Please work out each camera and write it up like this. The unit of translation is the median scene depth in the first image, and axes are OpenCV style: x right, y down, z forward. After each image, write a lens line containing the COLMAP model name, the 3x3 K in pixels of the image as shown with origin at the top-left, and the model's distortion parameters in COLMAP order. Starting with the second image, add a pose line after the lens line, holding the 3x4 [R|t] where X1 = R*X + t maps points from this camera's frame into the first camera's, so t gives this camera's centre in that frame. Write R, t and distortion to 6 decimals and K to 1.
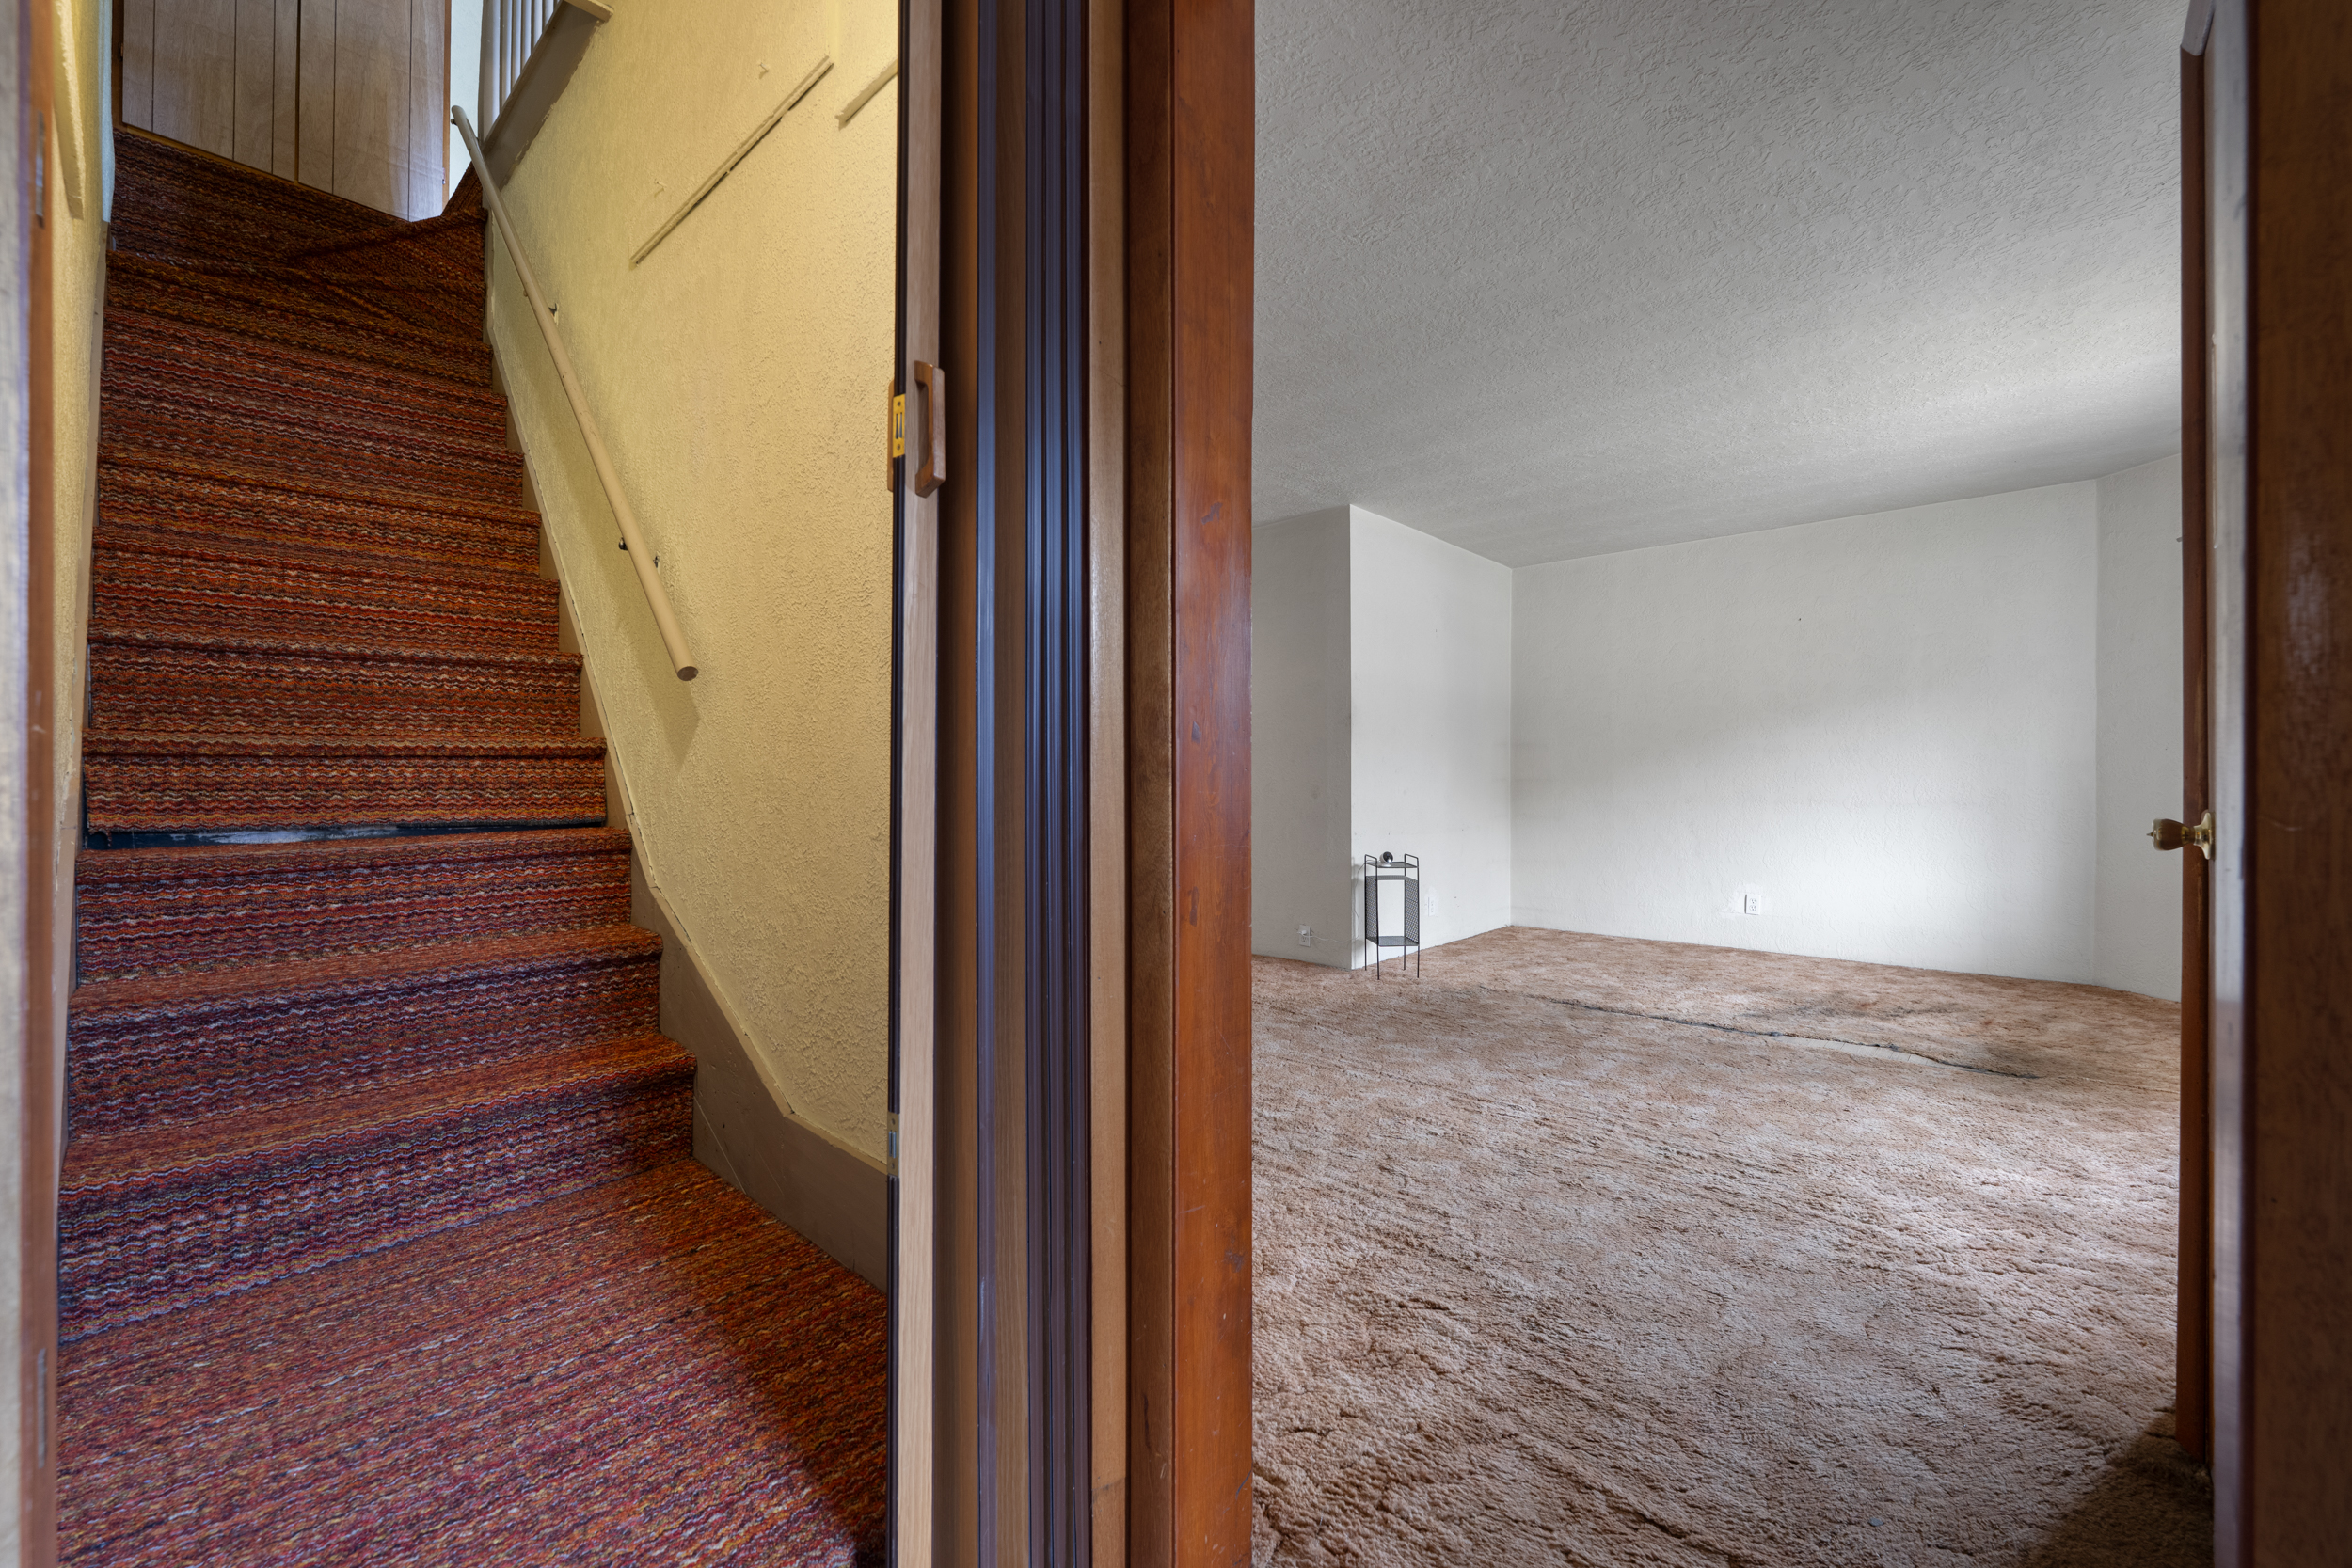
lens RADIAL K [[941.5, 0, 1182.1], [0, 941.5, 781.9], [0, 0, 1]] dist [-0.001014, 0.000053]
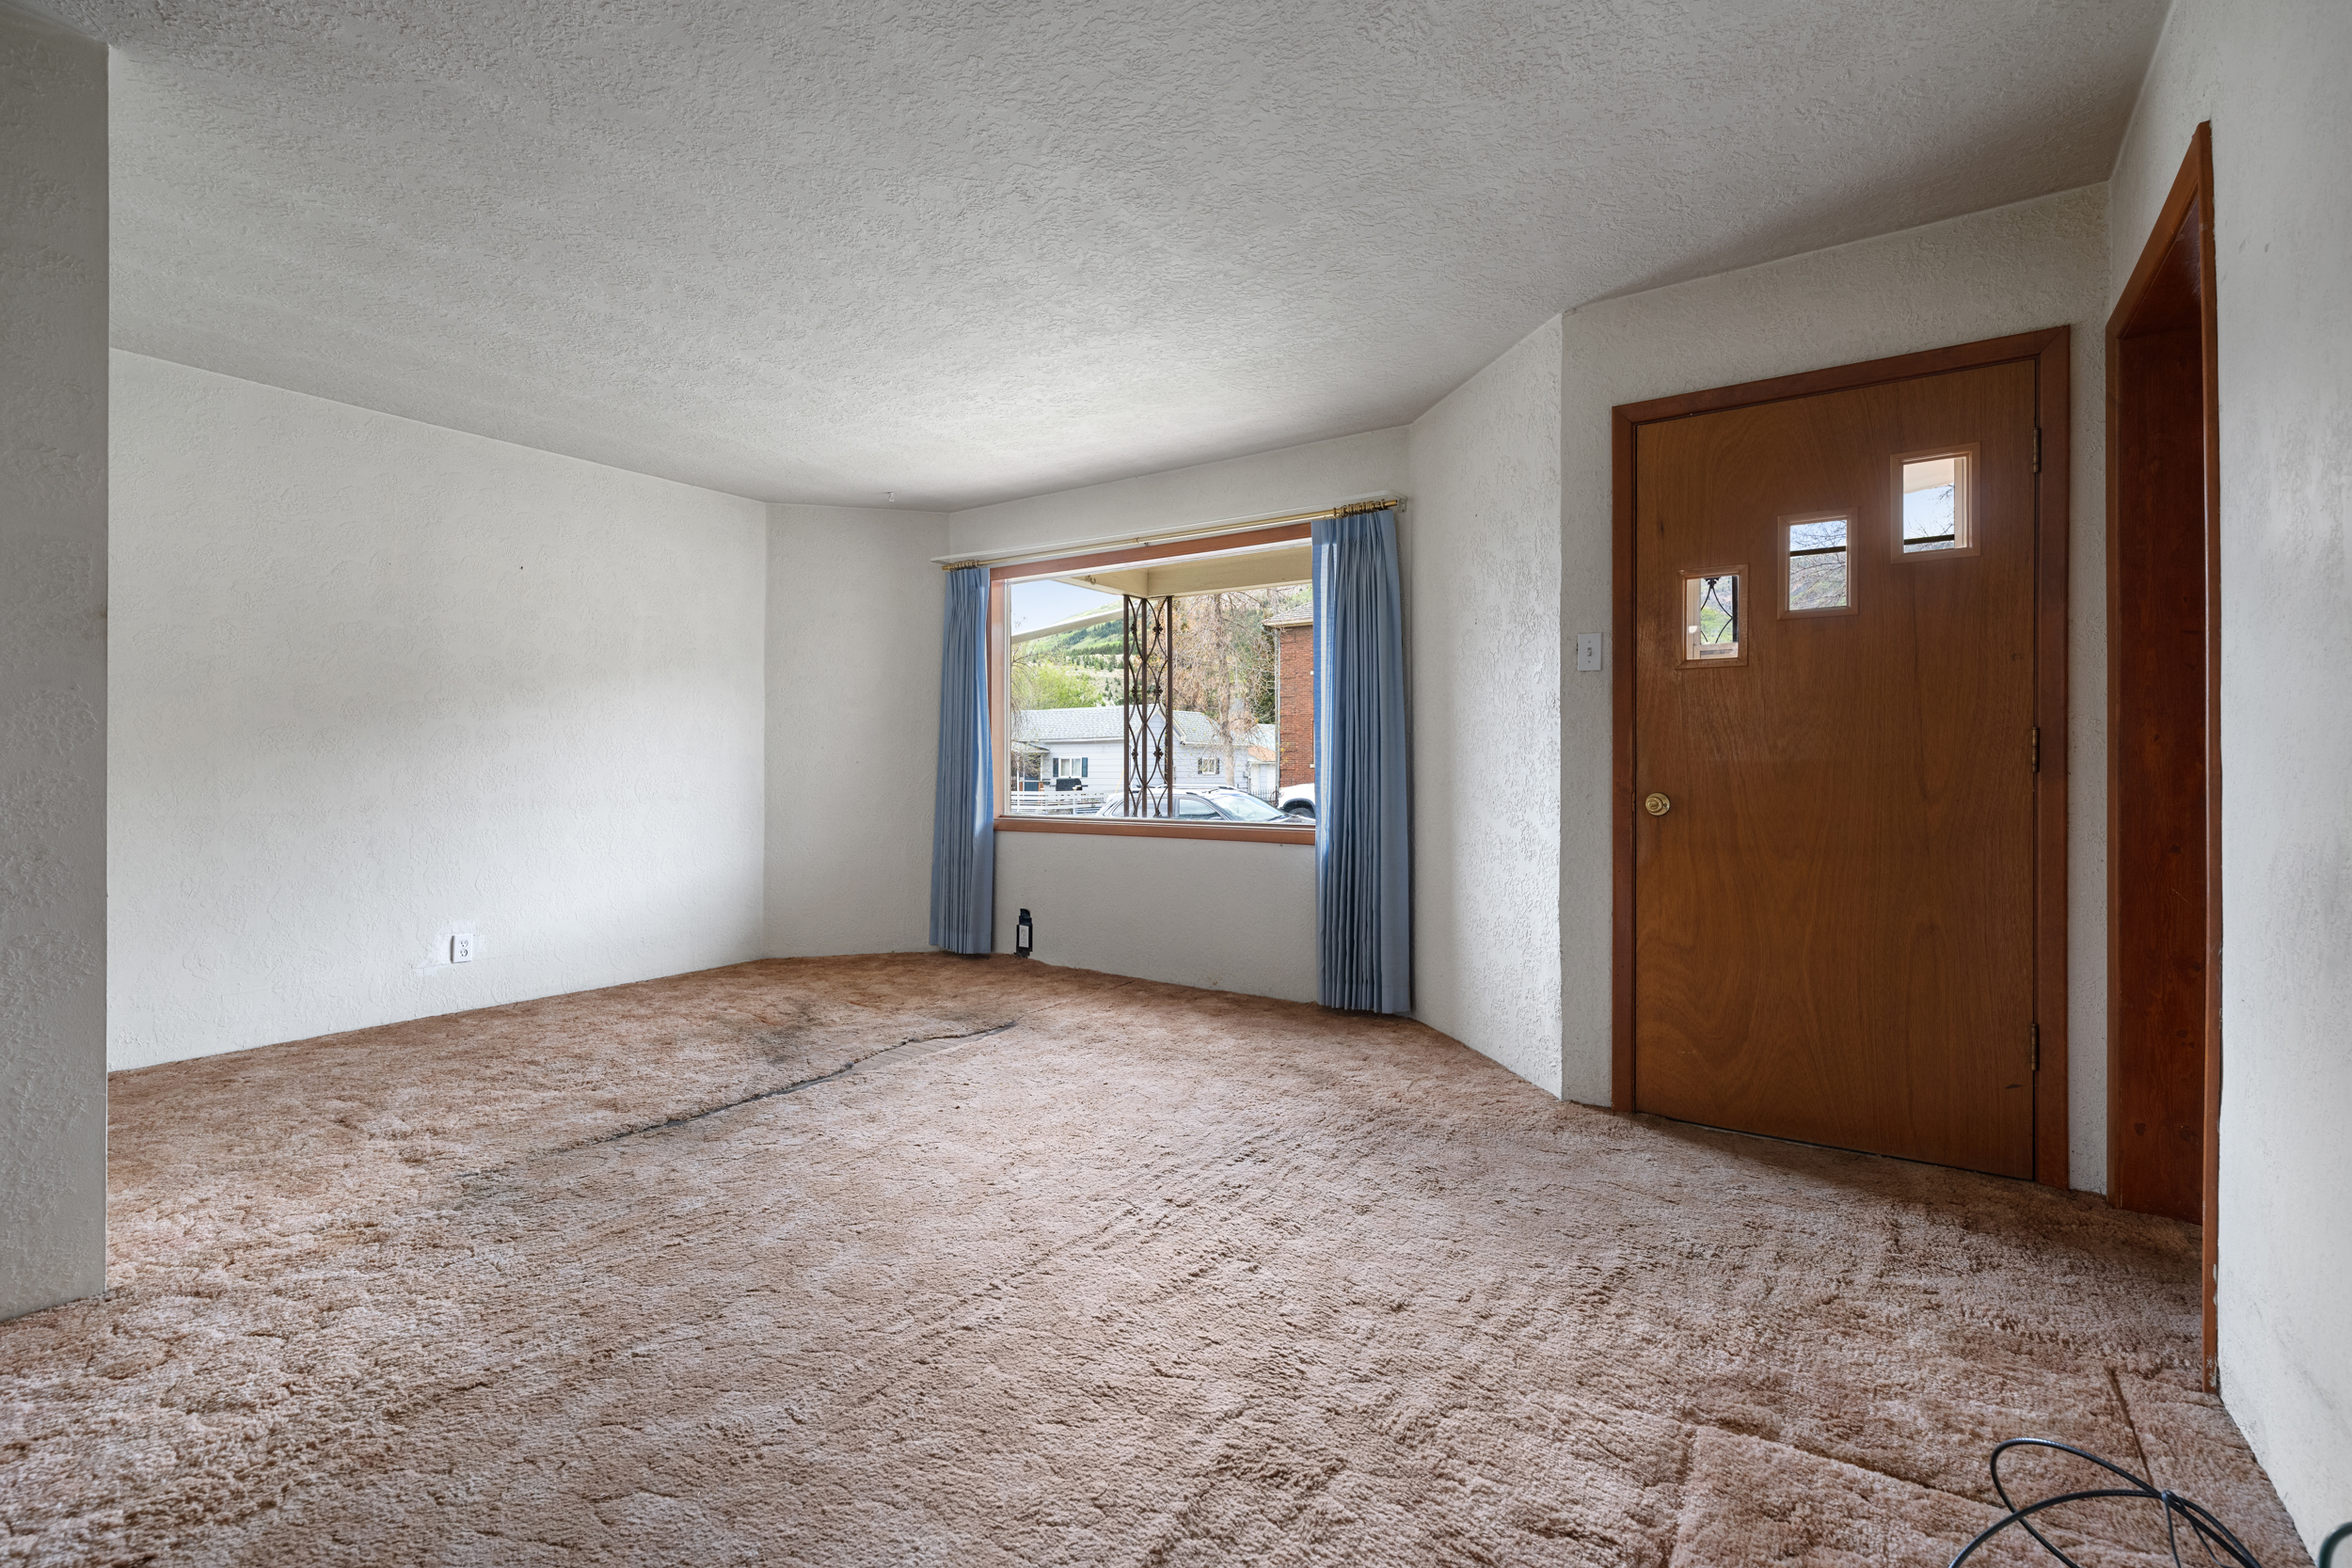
lens RADIAL K [[1035.5, 0, 1179.2], [0, 1035.5, 774.7], [0, 0, 1]] dist [-0.000737, 0.000185]
pose [[-0.129780, -0.005884, 0.991525, -0.398902], [0.003483, 0.999974, 0.006390, -0.009063], [-0.991537, 0.004283, -0.129756, 0.899005]]
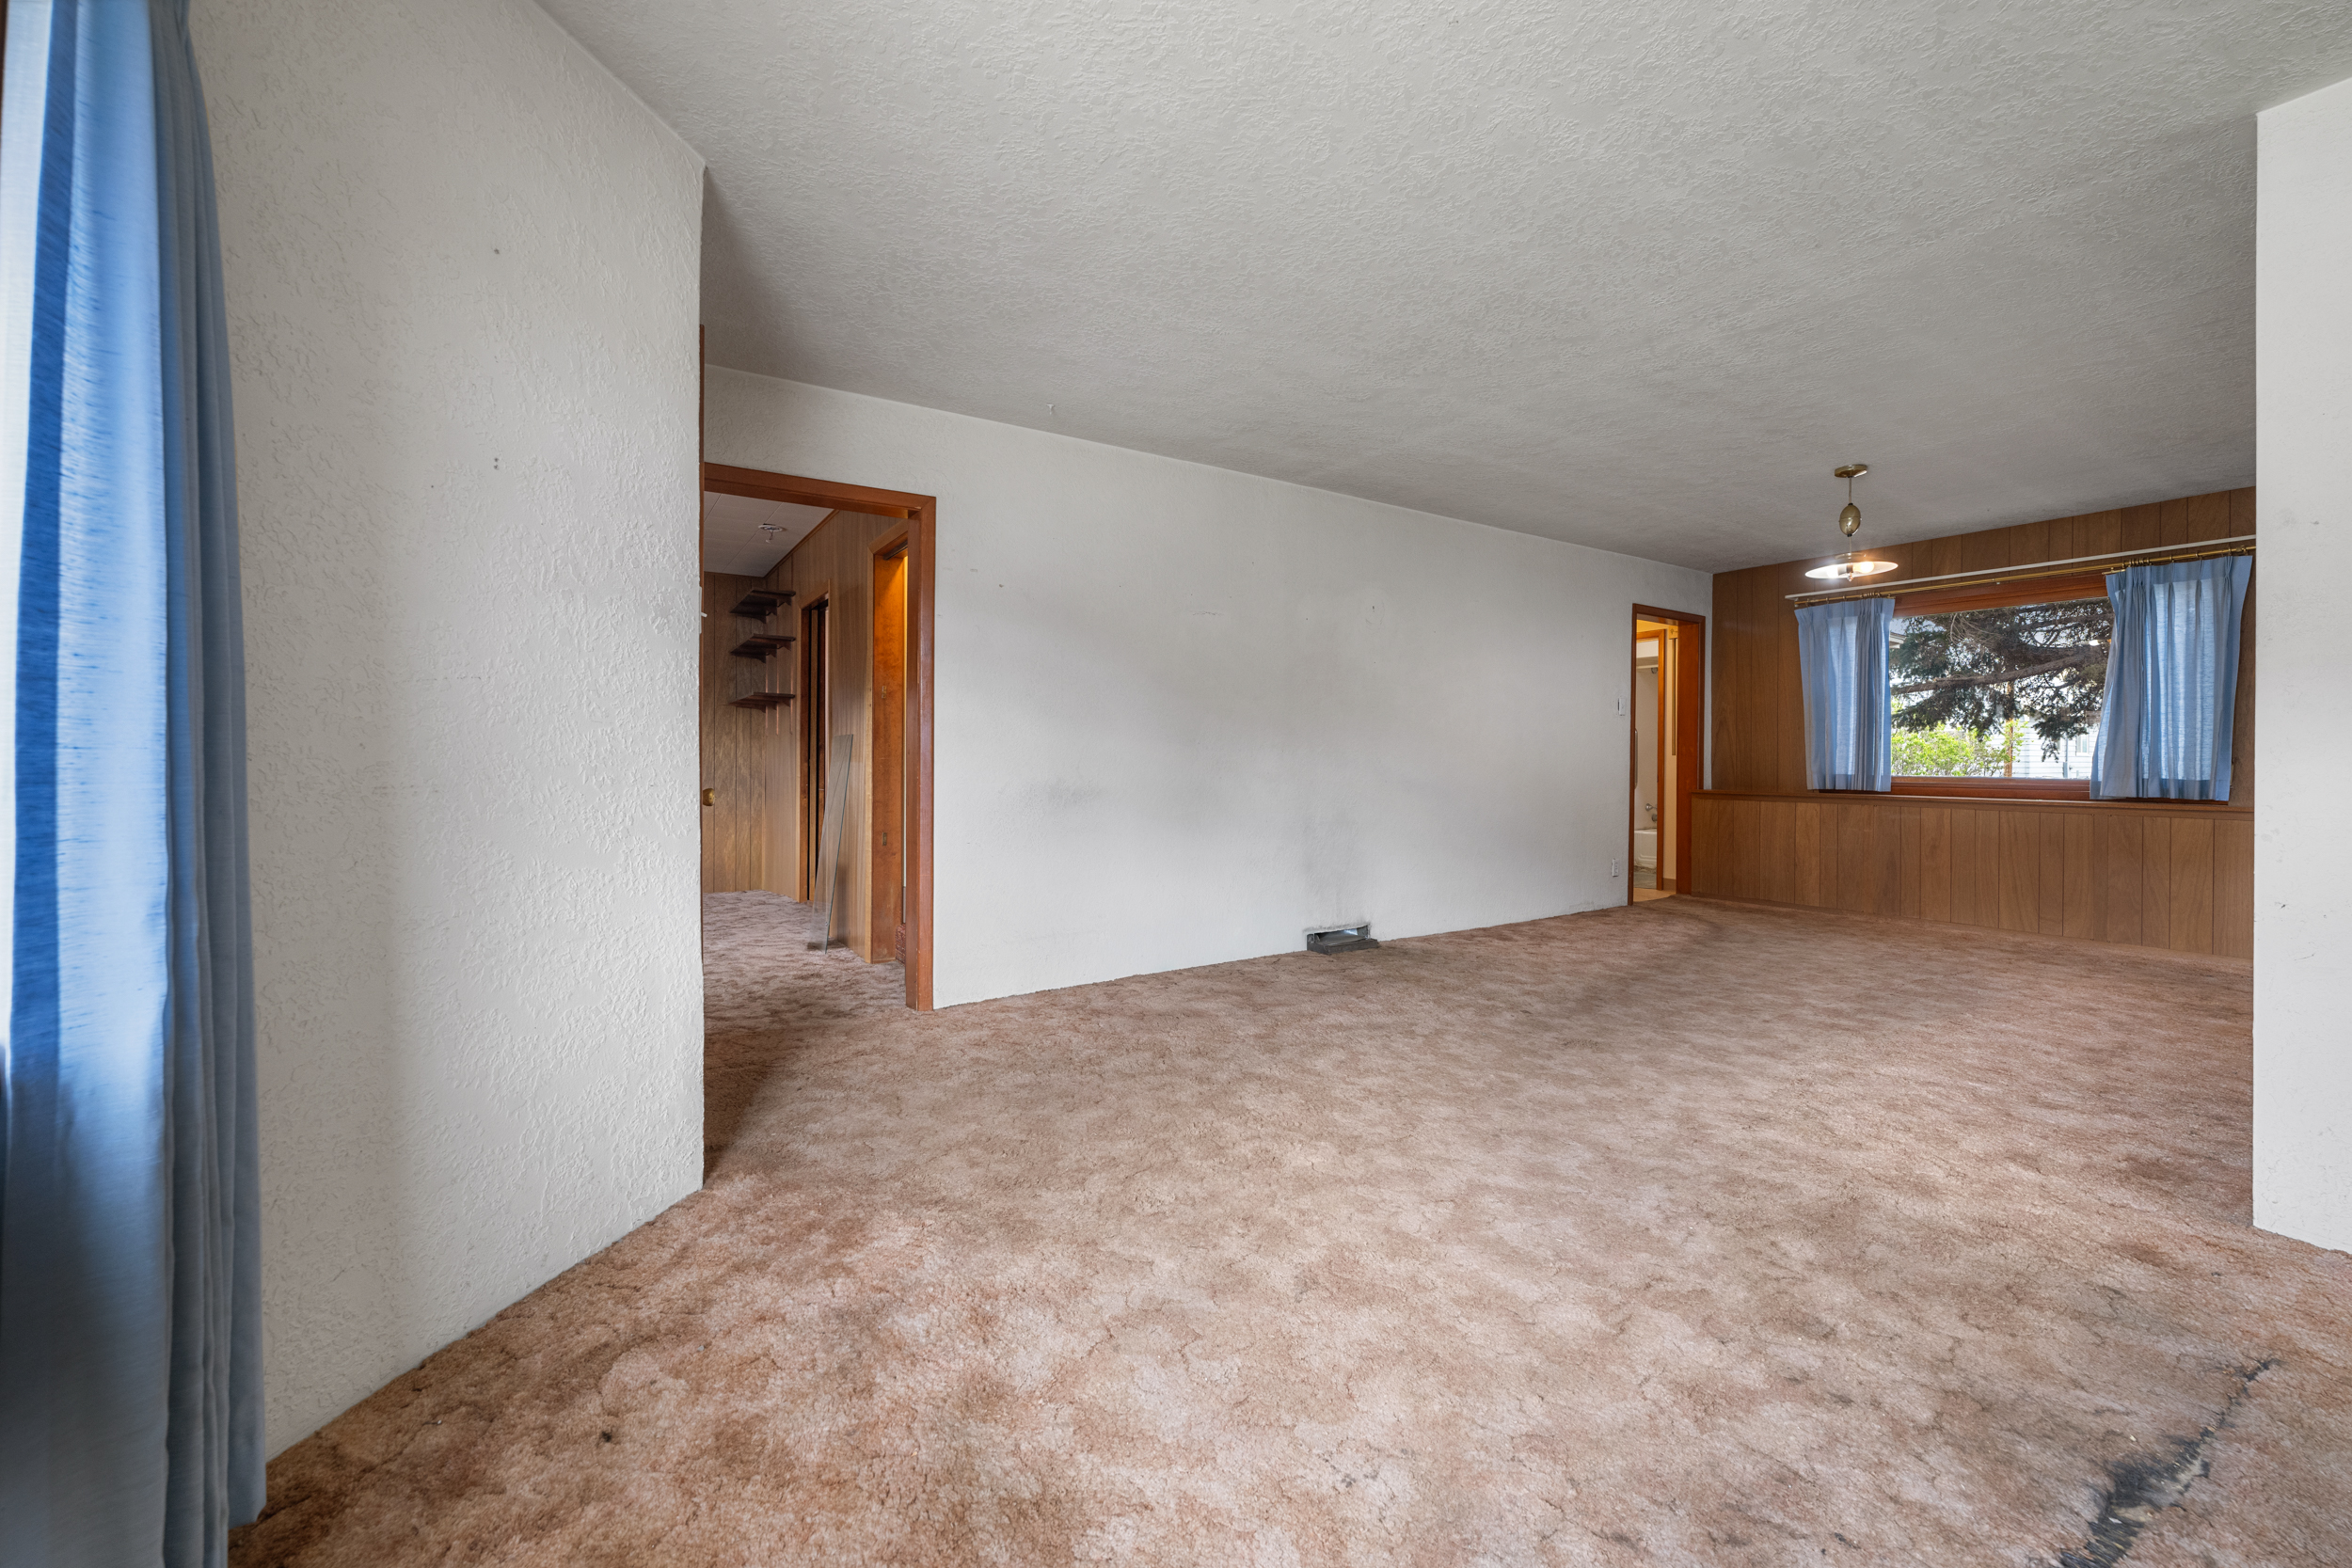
lens RADIAL K [[957.7, 0, 1184.9], [0, 957.7, 758.5], [0, 0, 1]] dist [-0.001236, -0.000150]
pose [[-0.263393, -0.004884, -0.964676, 1.018188], [-0.005203, 0.999980, -0.003642, -0.005621], [0.964675, 0.004060, -0.263413, 0.932777]]
